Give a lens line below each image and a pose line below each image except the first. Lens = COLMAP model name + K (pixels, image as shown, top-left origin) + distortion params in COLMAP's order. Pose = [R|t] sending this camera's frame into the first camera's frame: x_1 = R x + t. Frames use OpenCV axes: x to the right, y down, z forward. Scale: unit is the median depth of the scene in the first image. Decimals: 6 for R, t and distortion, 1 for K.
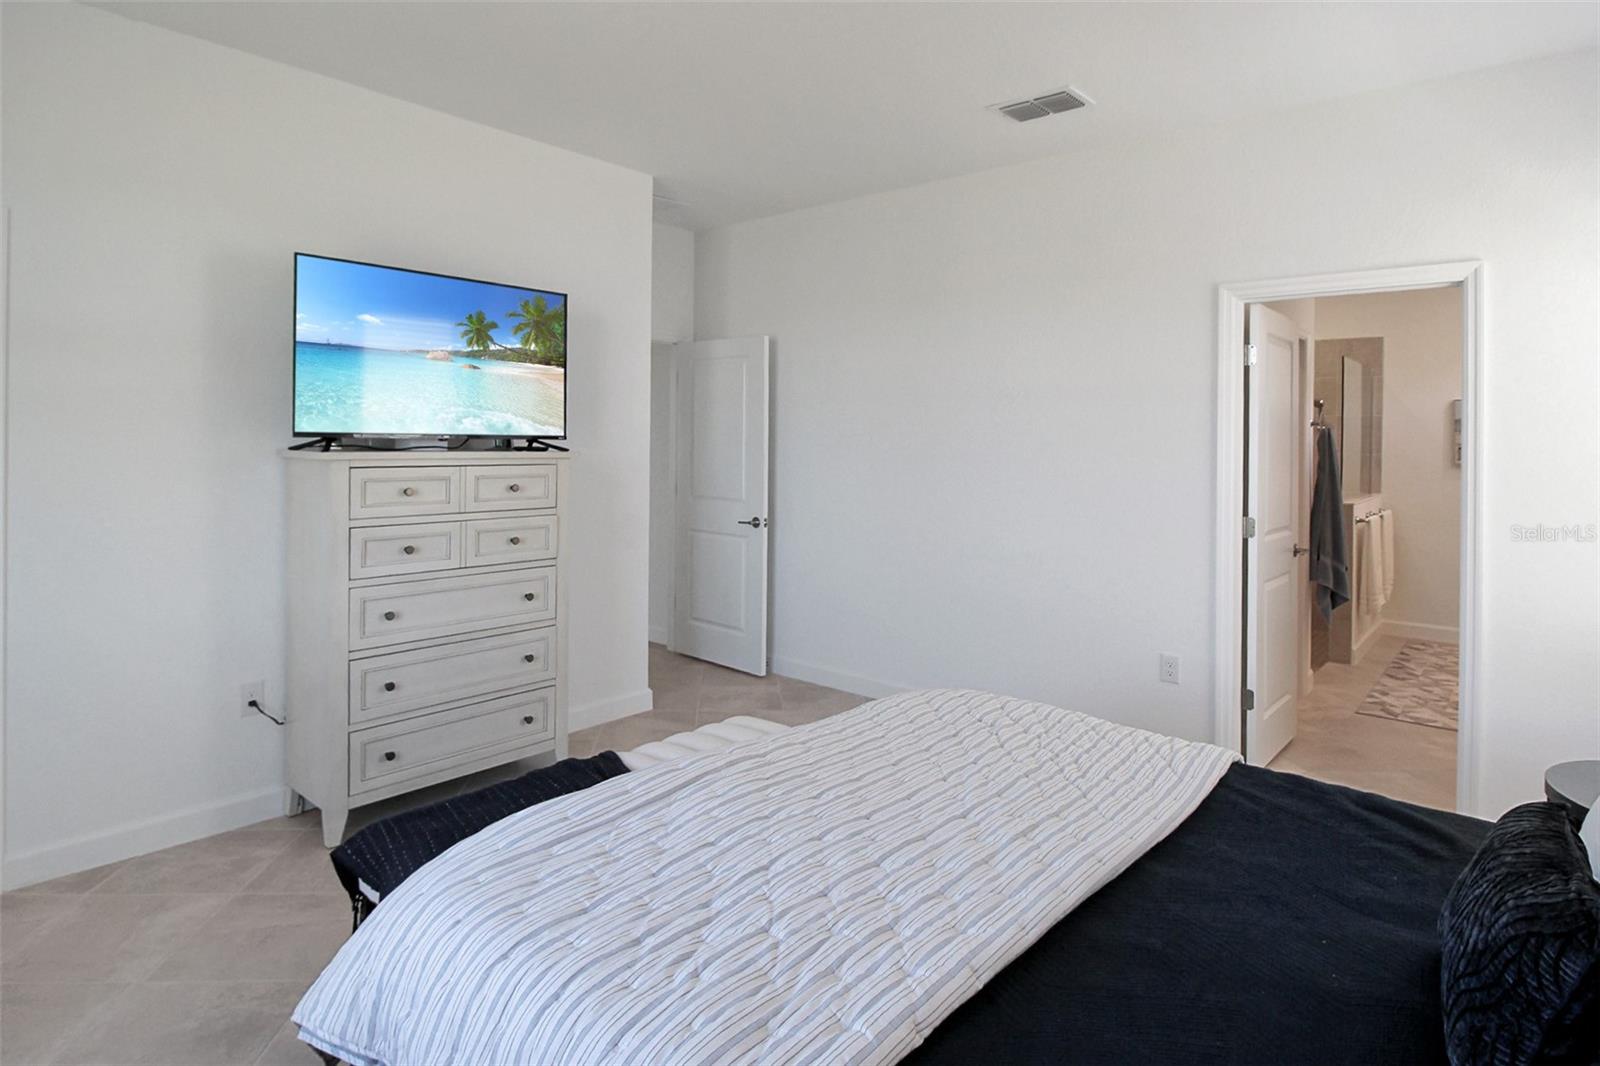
lens RADIAL K [[892.3, 0, 738.3], [0, 892.3, 435.9], [0, 0, 1]] dist [0.001619, -0.004213]
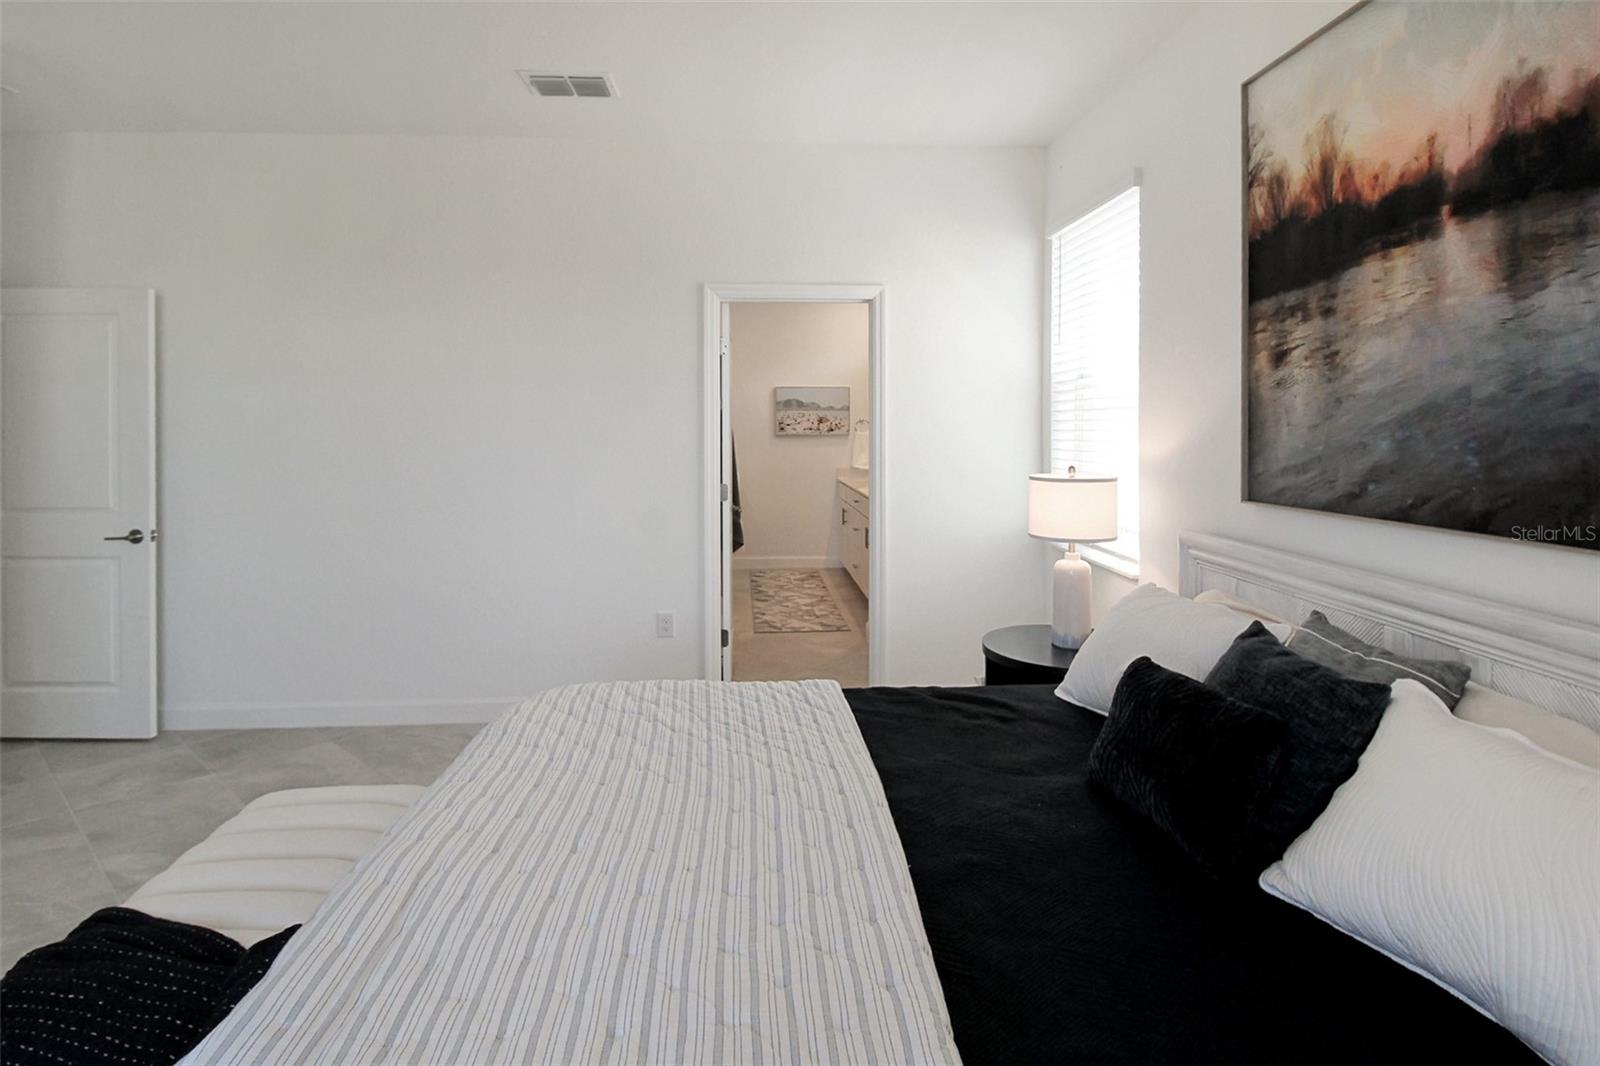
lens RADIAL K [[852.8, 0, 823.5], [0, 852.8, 422.5], [0, 0, 1]] dist [-0.001481, -0.002525]
pose [[0.685562, -0.016307, 0.727832, -0.103667], [0.011394, 0.999867, 0.011669, -0.000906], [-0.727925, 0.000293, 0.685656, 0.088707]]
